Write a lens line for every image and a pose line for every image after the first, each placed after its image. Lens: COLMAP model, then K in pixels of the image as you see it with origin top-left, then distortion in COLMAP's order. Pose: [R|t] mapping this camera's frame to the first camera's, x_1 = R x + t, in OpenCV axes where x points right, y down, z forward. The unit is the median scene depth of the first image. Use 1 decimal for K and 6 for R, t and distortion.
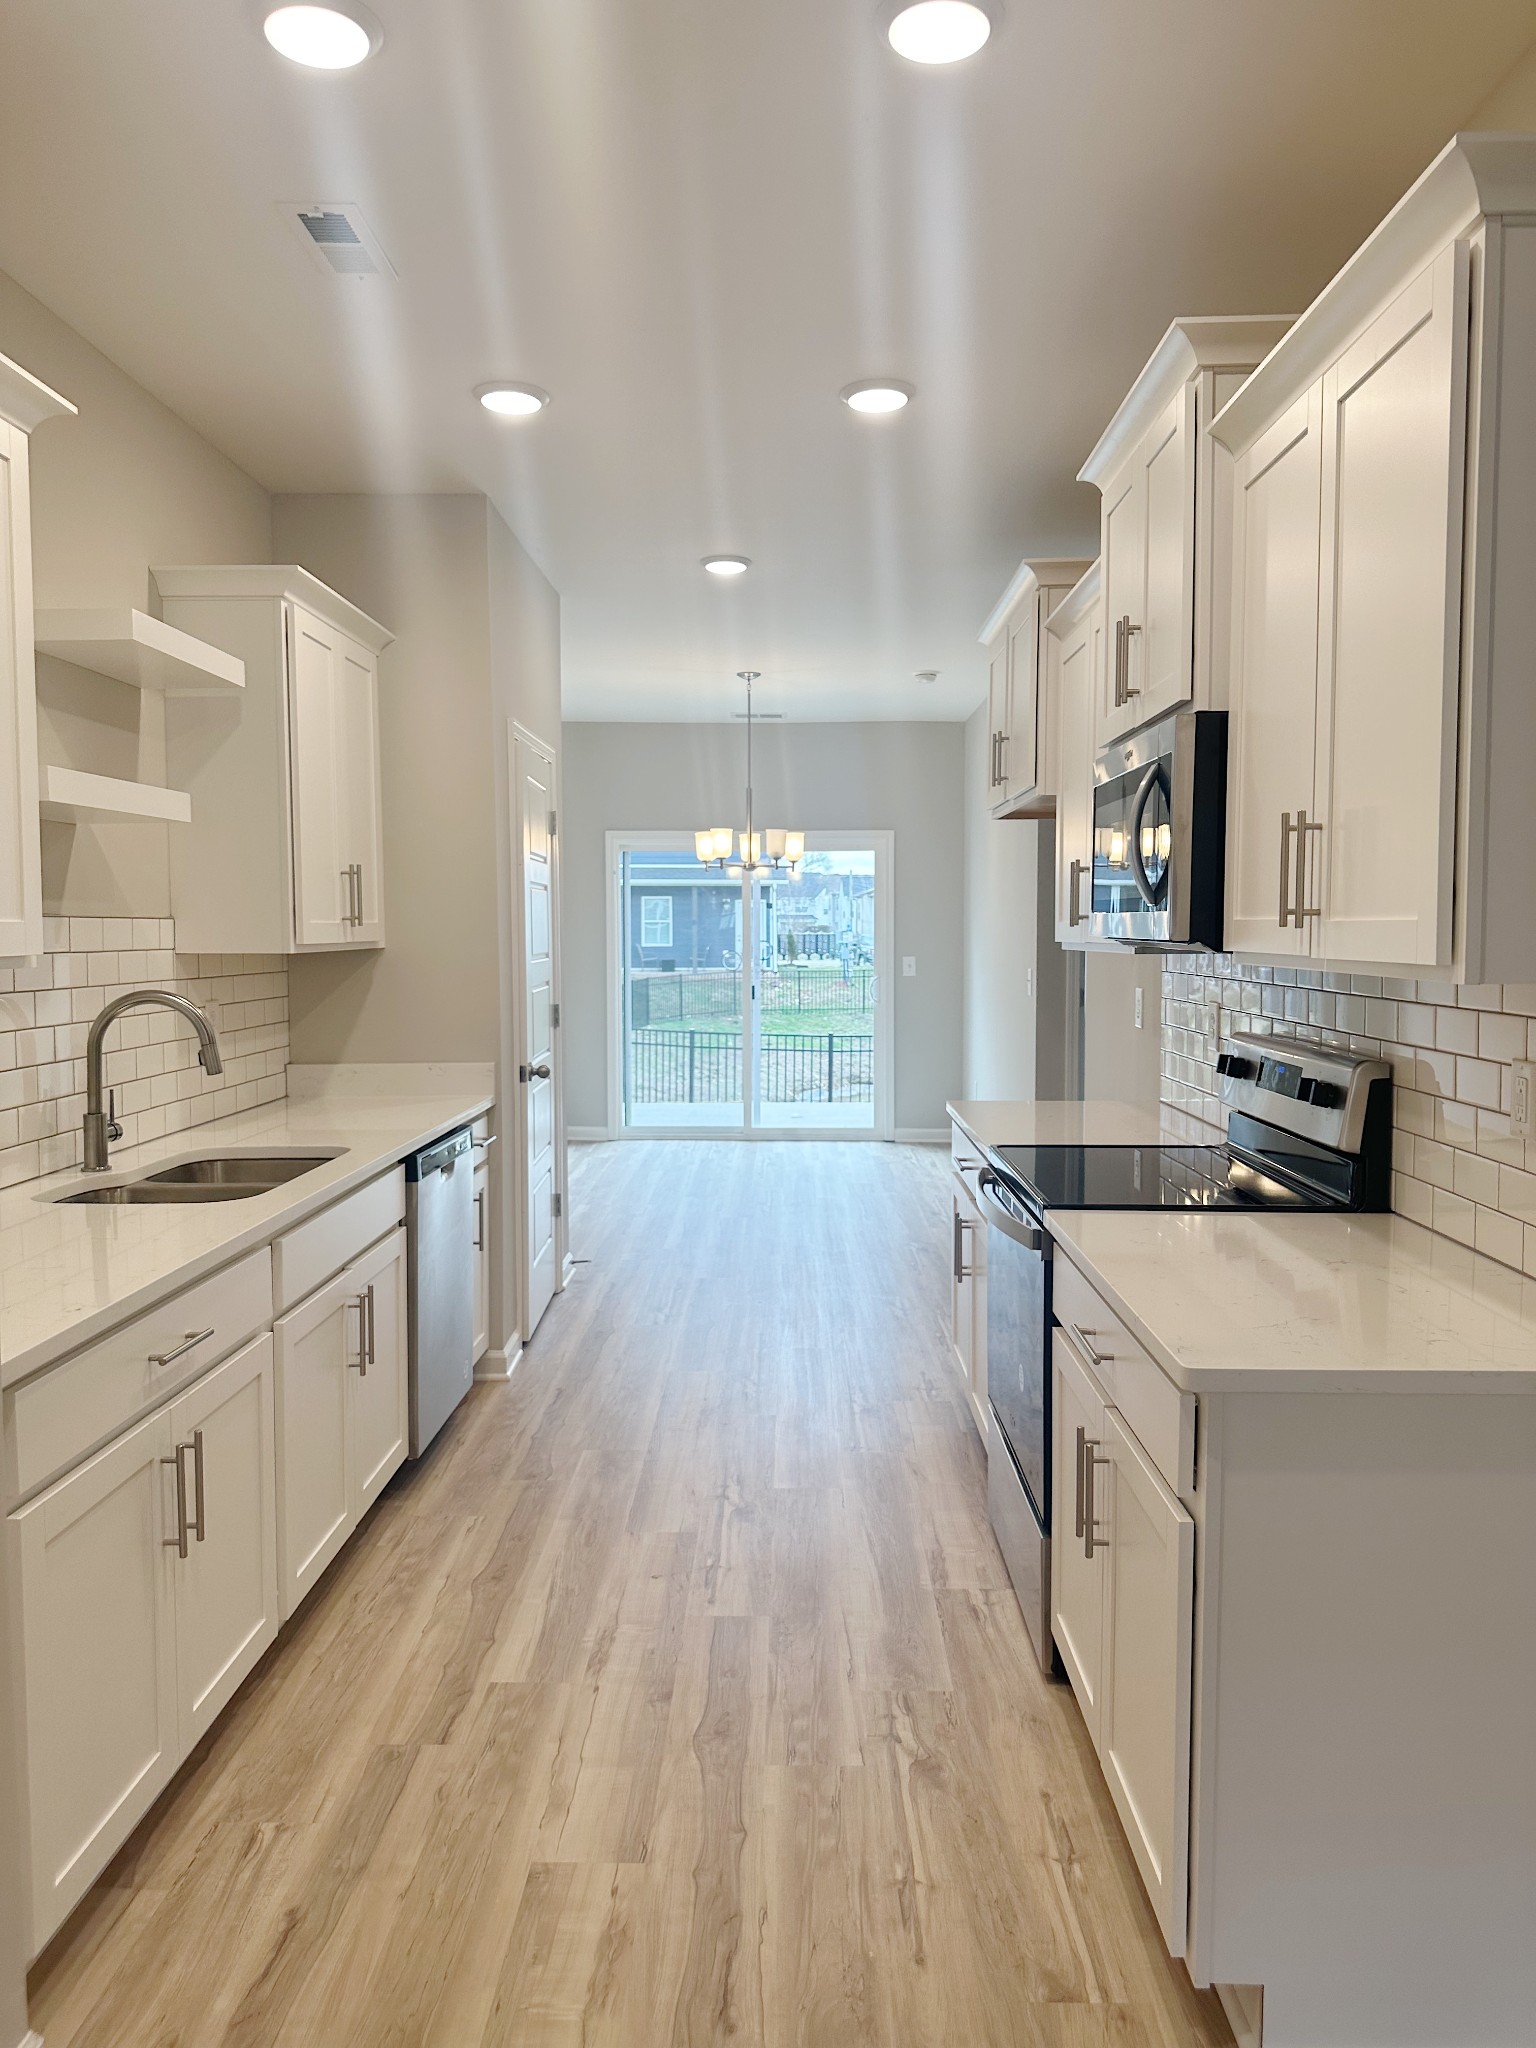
lens RADIAL K [[1438.2, 0, 761.5], [0, 1438.2, 1021.2], [0, 0, 1]] dist [-0.005550, -0.005432]
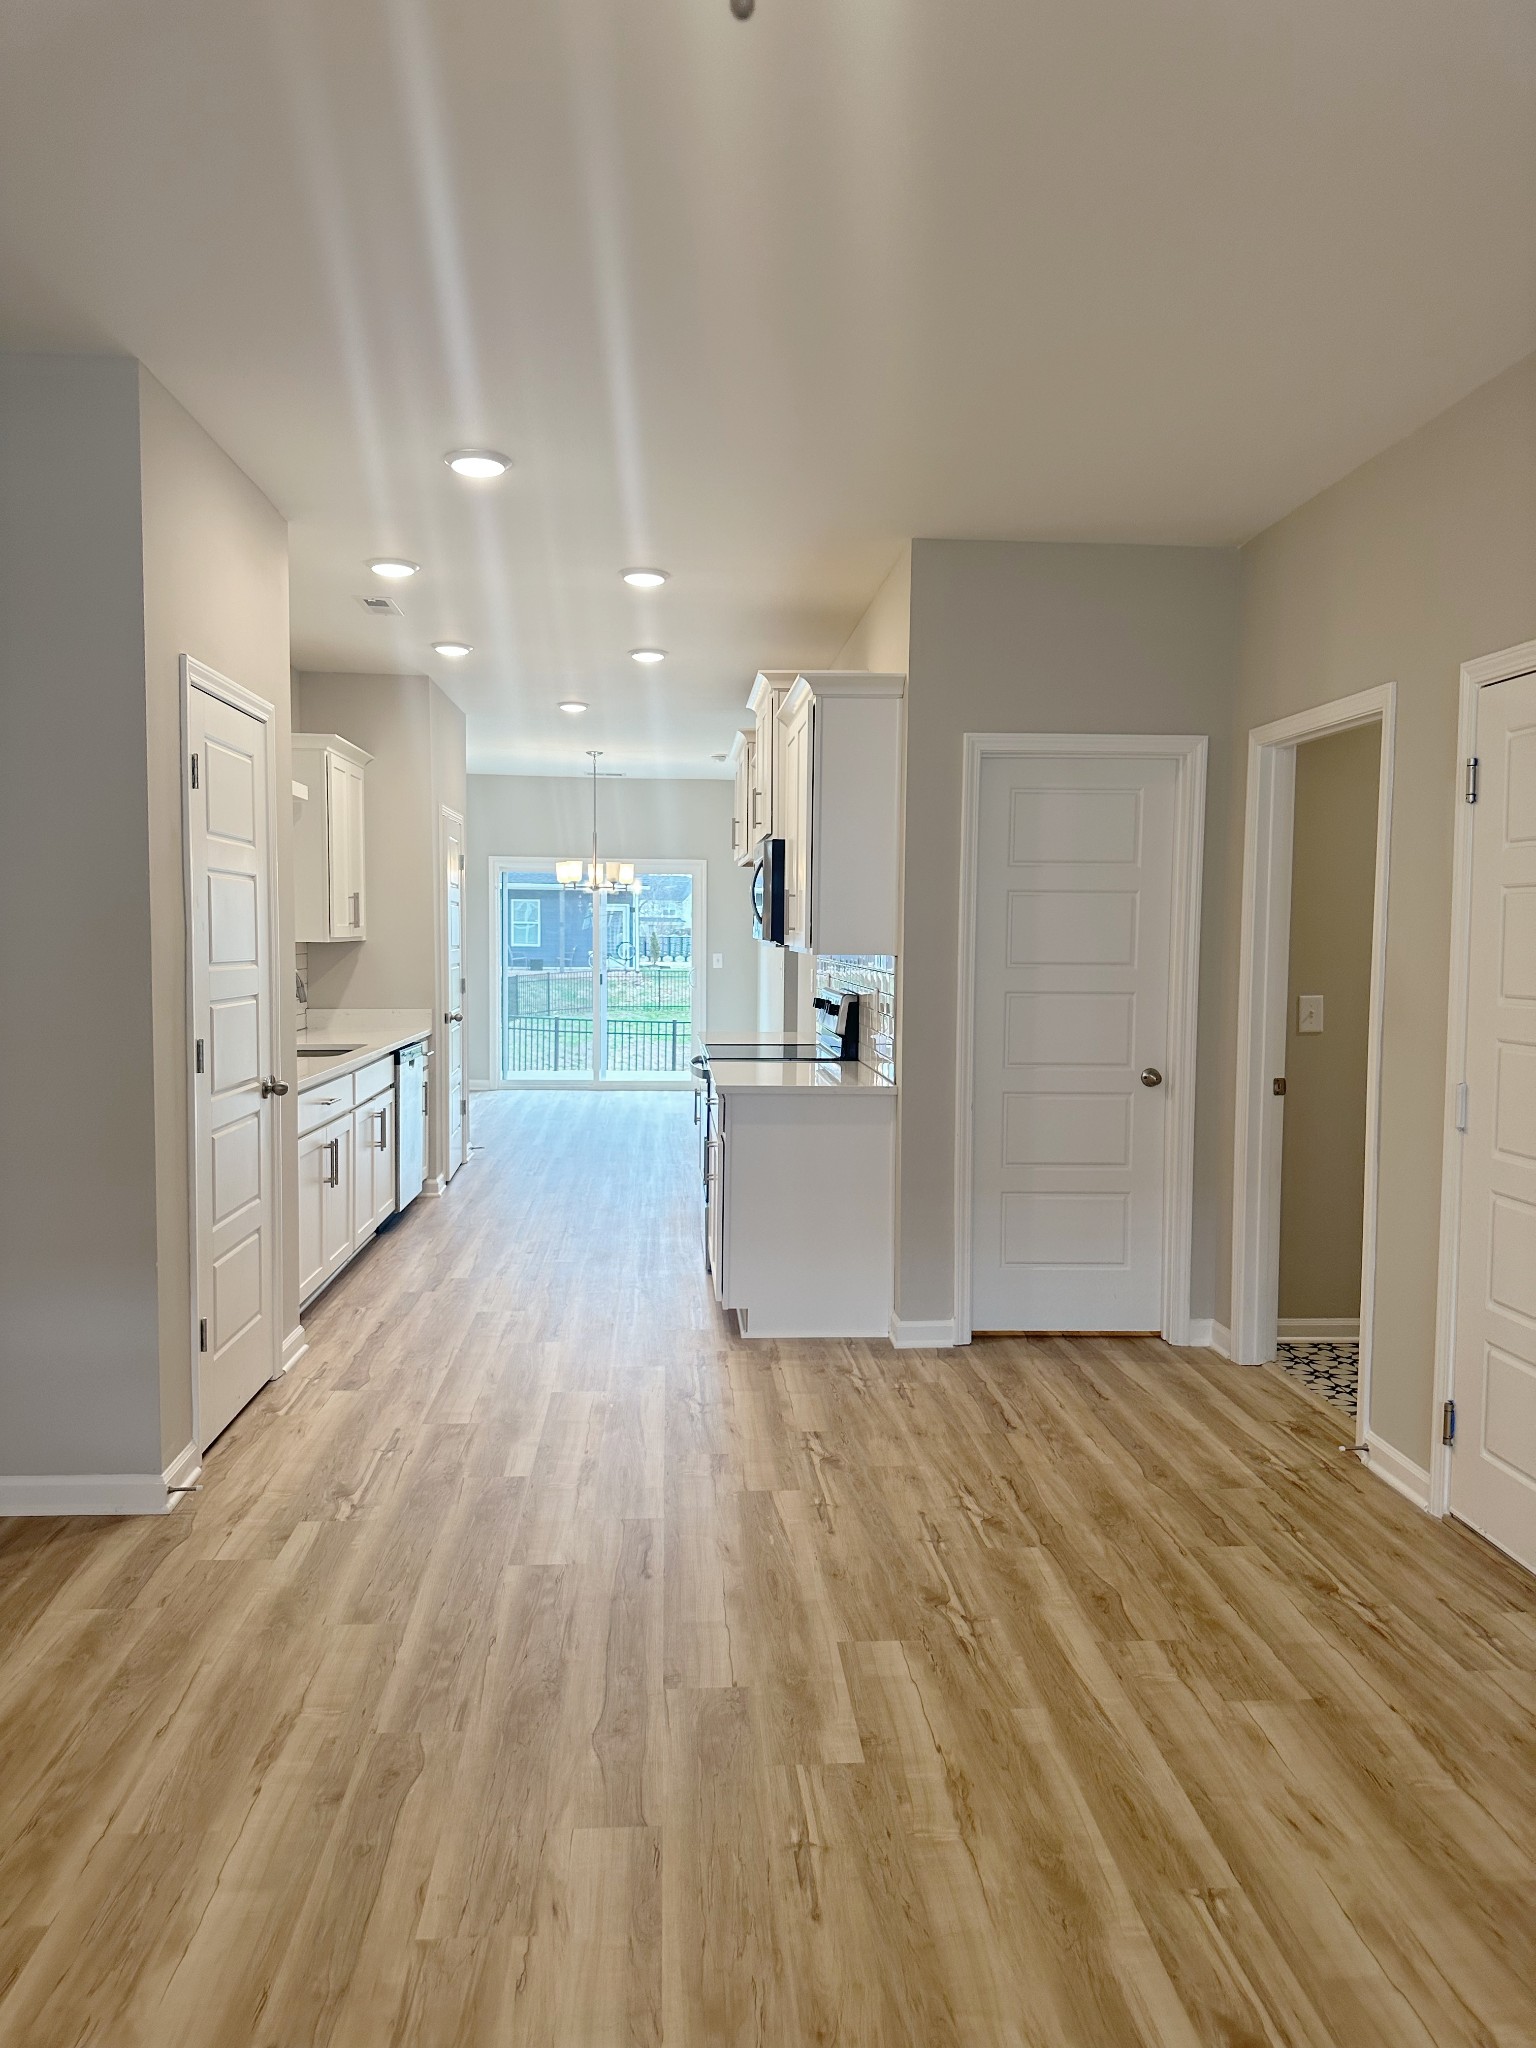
lens RADIAL K [[1438.2, 0, 779.1], [0, 1438.2, 1037.2], [0, 0, 1]] dist [-0.005550, -0.005432]
pose [[0.994755, 0.005126, 0.102155, 0.045017], [-0.006040, 0.999944, 0.008634, 0.041768], [-0.102105, -0.009206, 0.994731, -0.675760]]
